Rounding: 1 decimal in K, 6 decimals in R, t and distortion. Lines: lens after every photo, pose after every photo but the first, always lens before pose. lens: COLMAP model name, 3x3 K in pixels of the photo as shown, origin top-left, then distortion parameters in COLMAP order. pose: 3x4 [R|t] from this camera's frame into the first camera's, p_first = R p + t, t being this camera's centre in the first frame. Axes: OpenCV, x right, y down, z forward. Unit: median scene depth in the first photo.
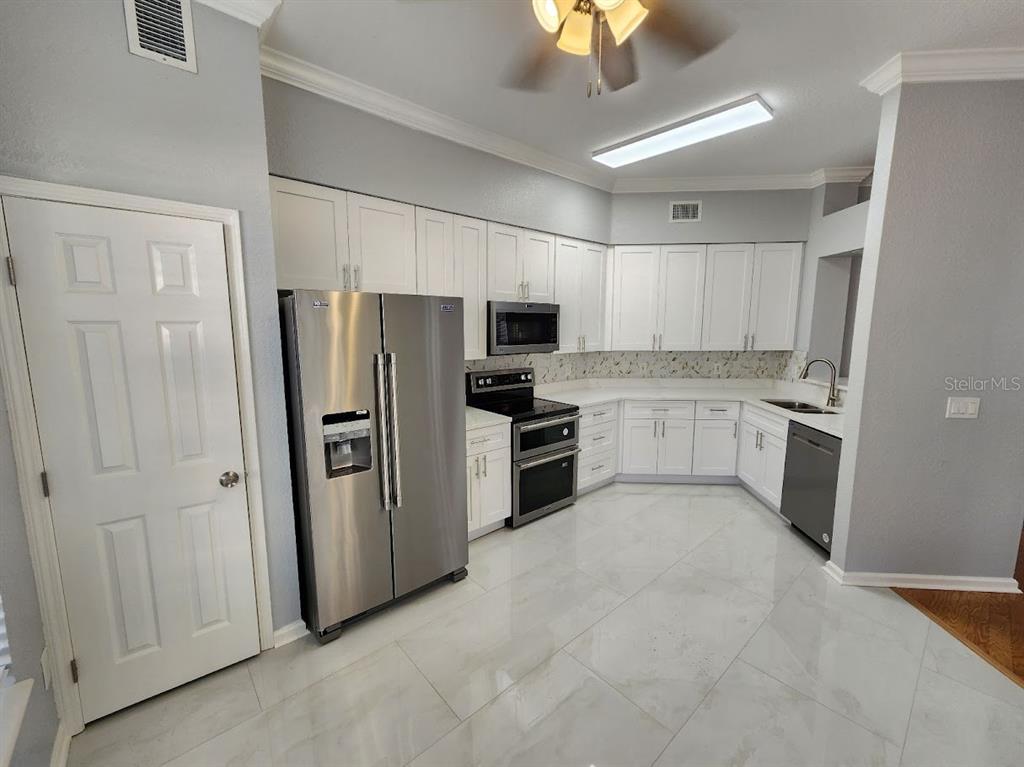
lens RADIAL K [[420.7, 0, 512.0], [0, 420.7, 383.5], [0, 0, 1]] dist [0.001522, 0.000768]
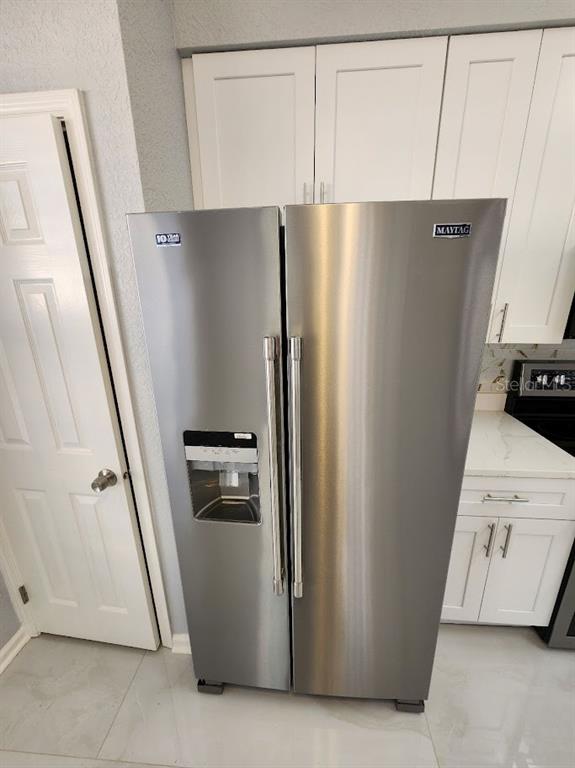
lens RADIAL K [[315.5, 0, 287.1], [0, 315.5, 385.9], [0, 0, 1]] dist [0.001522, 0.000768]
pose [[0.699036, 0.195258, -0.687912, -0.016592], [-0.080687, 0.977392, 0.195432, -0.052510], [0.710520, -0.081108, 0.698987, 0.437612]]
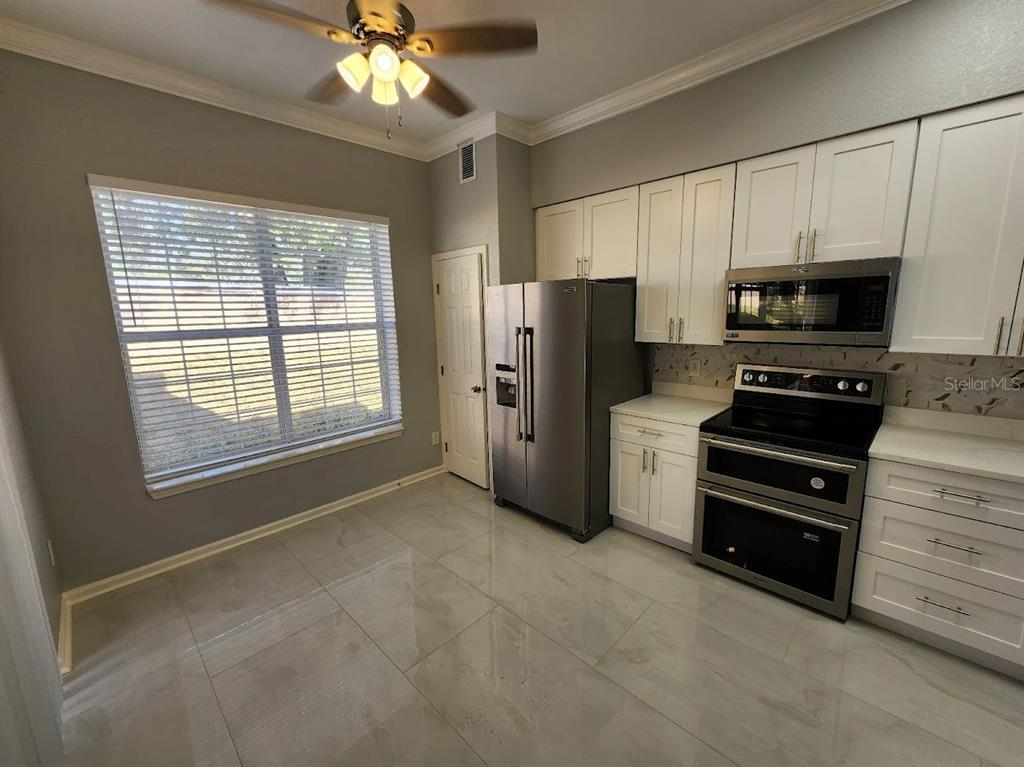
lens RADIAL K [[420.7, 0, 512.0], [0, 420.7, 383.5], [0, 0, 1]] dist [0.001522, 0.000768]
pose [[0.079122, 0.171449, -0.982011, 0.641408], [-0.116792, 0.979909, 0.161672, -0.065194], [0.990000, 0.101900, 0.097556, 0.507717]]
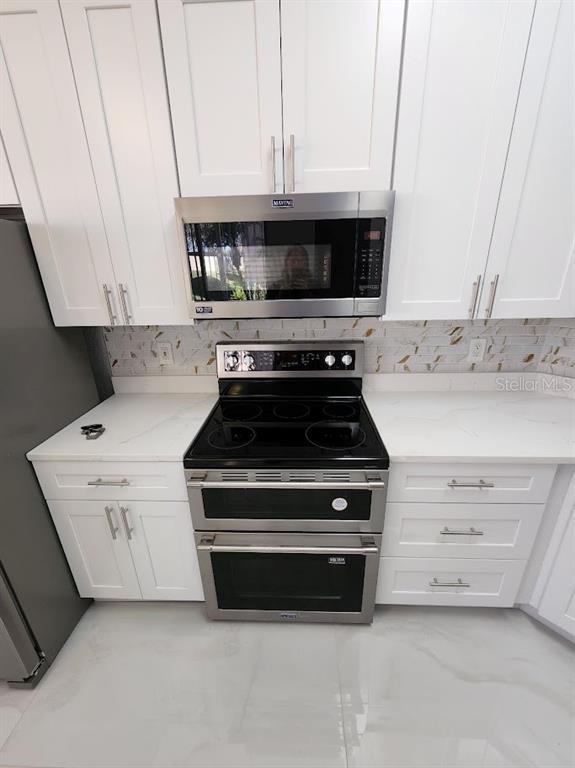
lens RADIAL K [[314.1, 0, 289.0], [0, 314.1, 385.8], [0, 0, 1]] dist [-0.000762, 0.000410]
pose [[0.728163, 0.224098, -0.647733, 0.275272], [-0.072661, 0.964953, 0.252164, -0.086330], [0.681541, -0.136552, 0.718926, 0.737716]]
